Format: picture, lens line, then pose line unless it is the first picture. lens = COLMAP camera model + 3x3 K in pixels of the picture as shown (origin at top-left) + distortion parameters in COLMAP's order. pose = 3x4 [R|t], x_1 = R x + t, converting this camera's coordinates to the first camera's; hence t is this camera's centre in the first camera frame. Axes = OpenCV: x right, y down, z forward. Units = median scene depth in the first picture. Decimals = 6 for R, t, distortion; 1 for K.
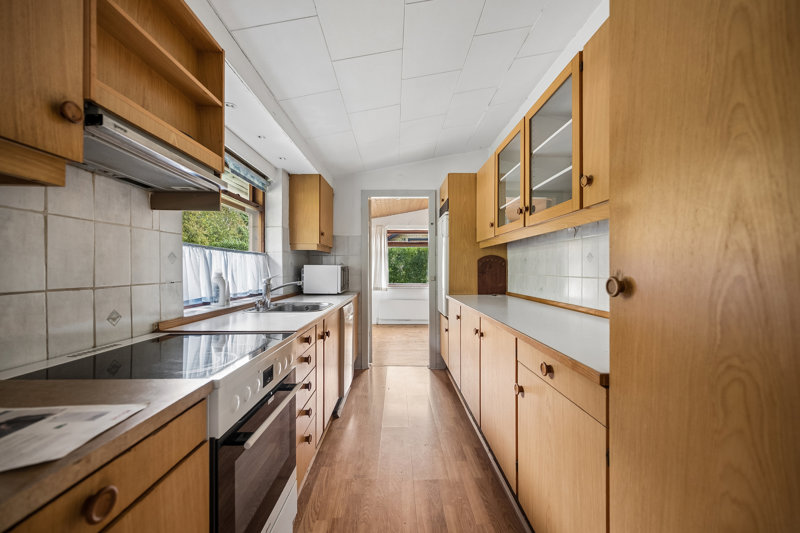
lens RADIAL K [[326.2, 0, 400.0], [0, 326.2, 266.5], [0, 0, 1]] dist [-0.000386, -0.000010]
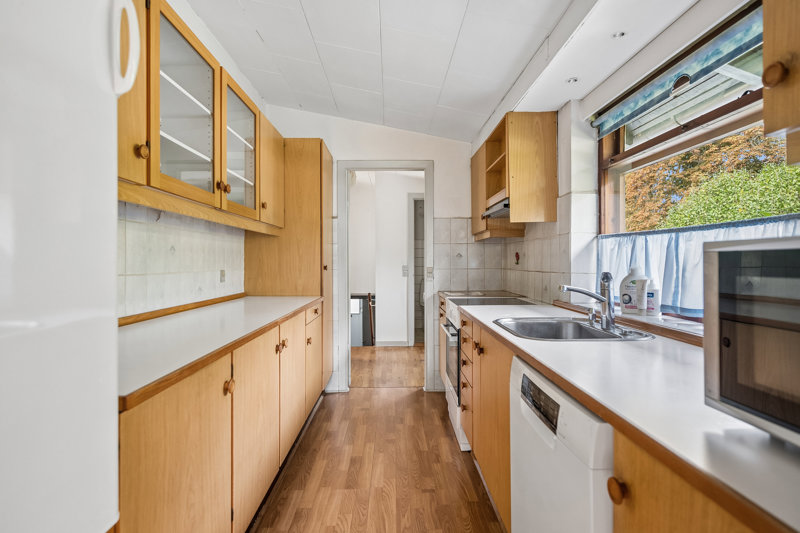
lens RADIAL K [[420.8, 0, 400.0], [0, 420.8, 266.5], [0, 0, 1]] dist [-0.000392, -0.000298]
pose [[-0.999975, 0.002128, -0.006708, -0.038000], [0.002060, 0.999946, 0.010169, 0.006798], [0.006729, 0.010155, -0.999926, 2.236559]]
